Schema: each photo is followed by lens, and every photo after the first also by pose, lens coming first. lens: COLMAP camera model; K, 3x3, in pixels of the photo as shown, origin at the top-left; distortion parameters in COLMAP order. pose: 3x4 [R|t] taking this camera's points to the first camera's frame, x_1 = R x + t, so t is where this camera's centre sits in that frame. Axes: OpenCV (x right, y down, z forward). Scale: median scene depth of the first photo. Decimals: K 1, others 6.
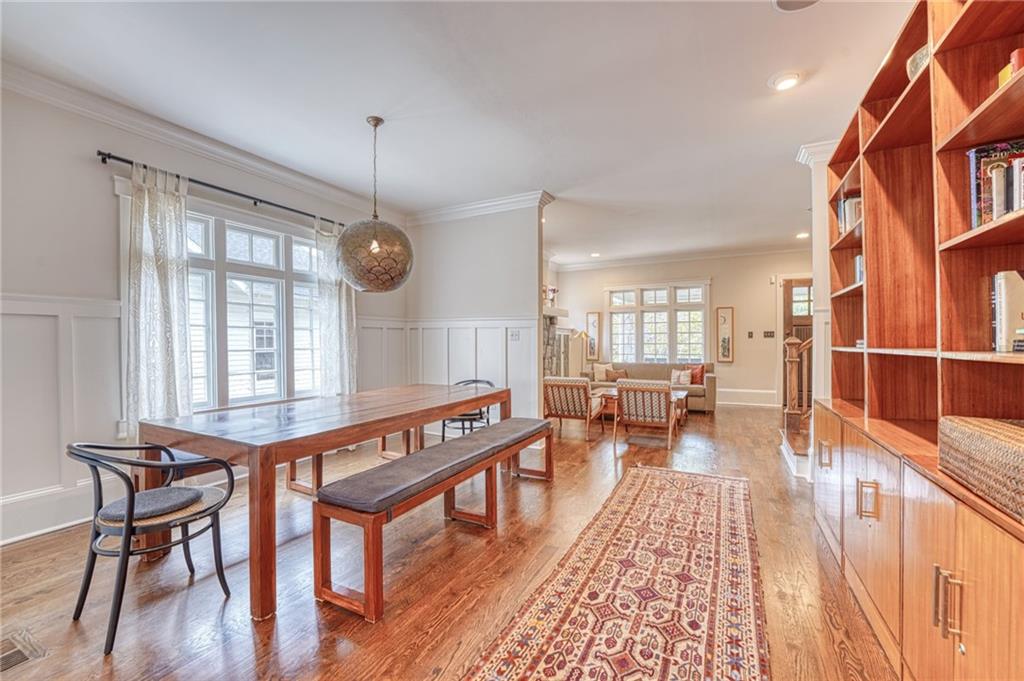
lens RADIAL K [[413.0, 0, 510.1], [0, 413.0, 345.8], [0, 0, 1]] dist [-0.026454, 0.000593]
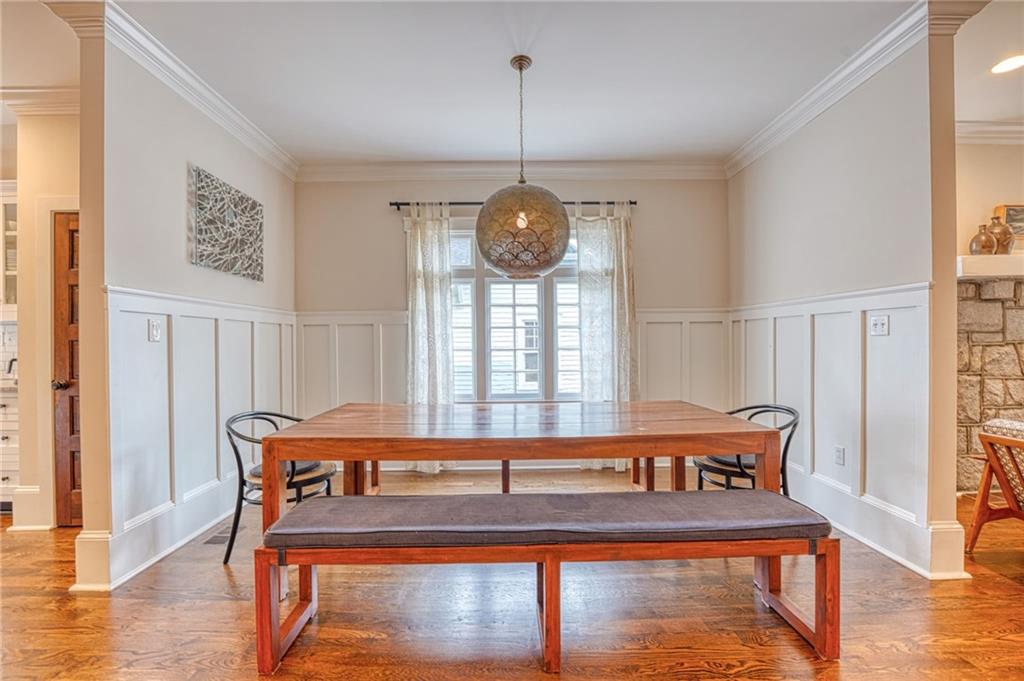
lens RADIAL K [[413.0, 0, 510.1], [0, 413.0, 345.8], [0, 0, 1]] dist [-0.026454, 0.000593]
pose [[0.477510, 0.001484, -0.878625, 0.301002], [-0.002525, 0.999997, 0.000317, 0.001380], [0.878623, 0.002067, 0.477512, 0.513897]]
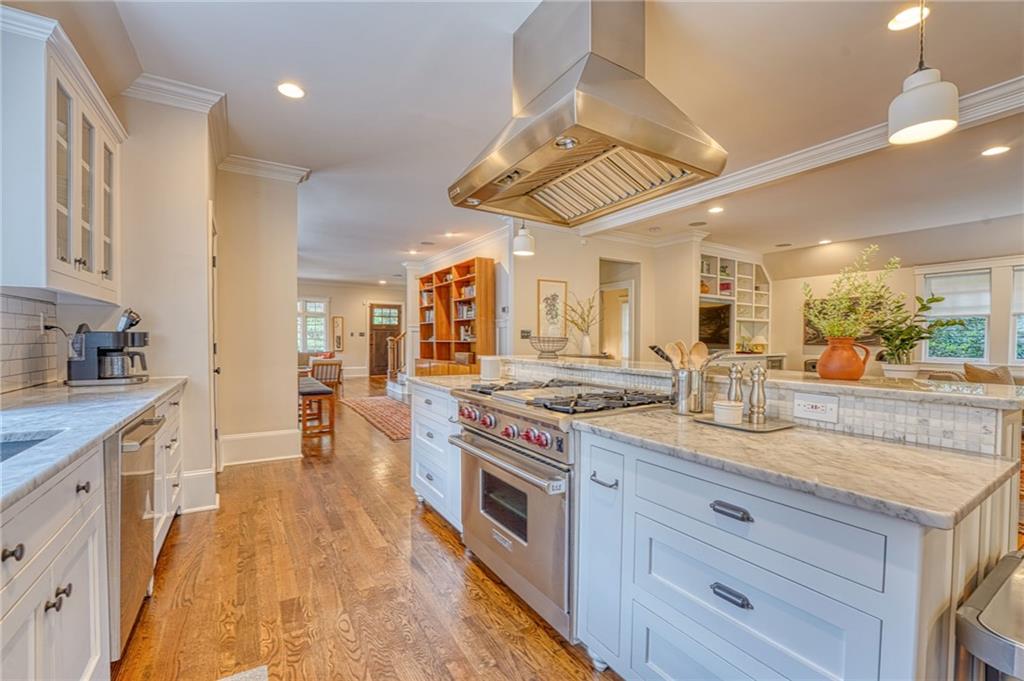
lens RADIAL K [[413.0, 0, 510.1], [0, 413.0, 345.8], [0, 0, 1]] dist [-0.026454, 0.000593]
pose [[0.492806, -0.006254, 0.870117, -1.184588], [0.001264, 0.999978, 0.006472, 0.020148], [-0.870138, -0.002090, 0.492804, -0.830915]]
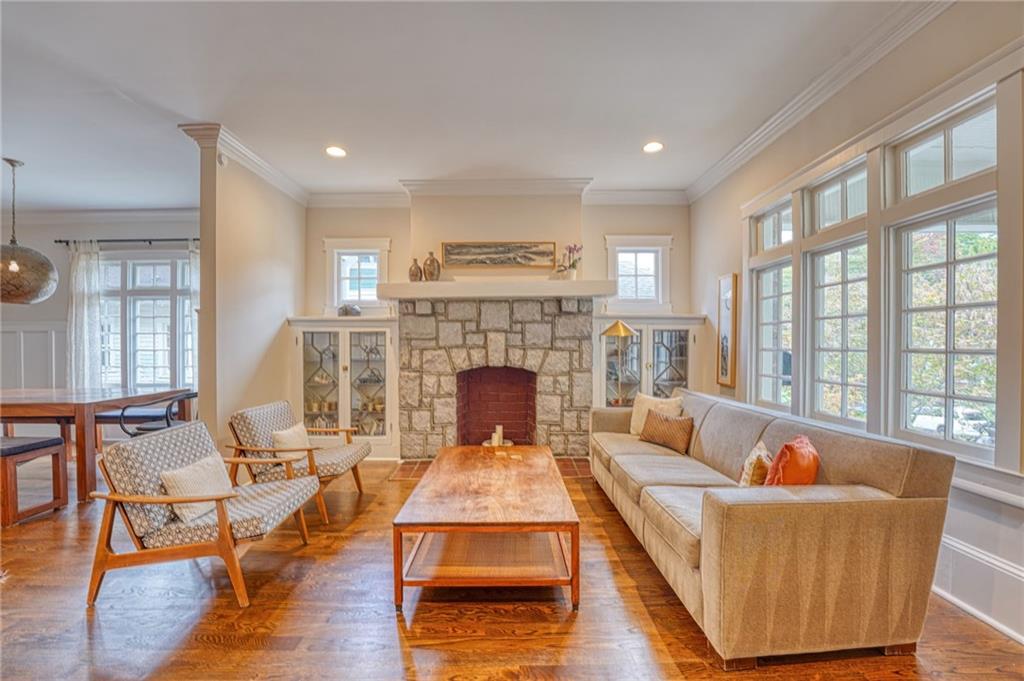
lens RADIAL K [[413.0, 0, 510.1], [0, 413.0, 345.8], [0, 0, 1]] dist [-0.026454, 0.000593]
pose [[0.471901, 0.007739, -0.881618, 1.176032], [-0.005704, 0.999967, 0.005724, -0.019719], [0.881633, 0.002328, 0.471930, 1.475280]]
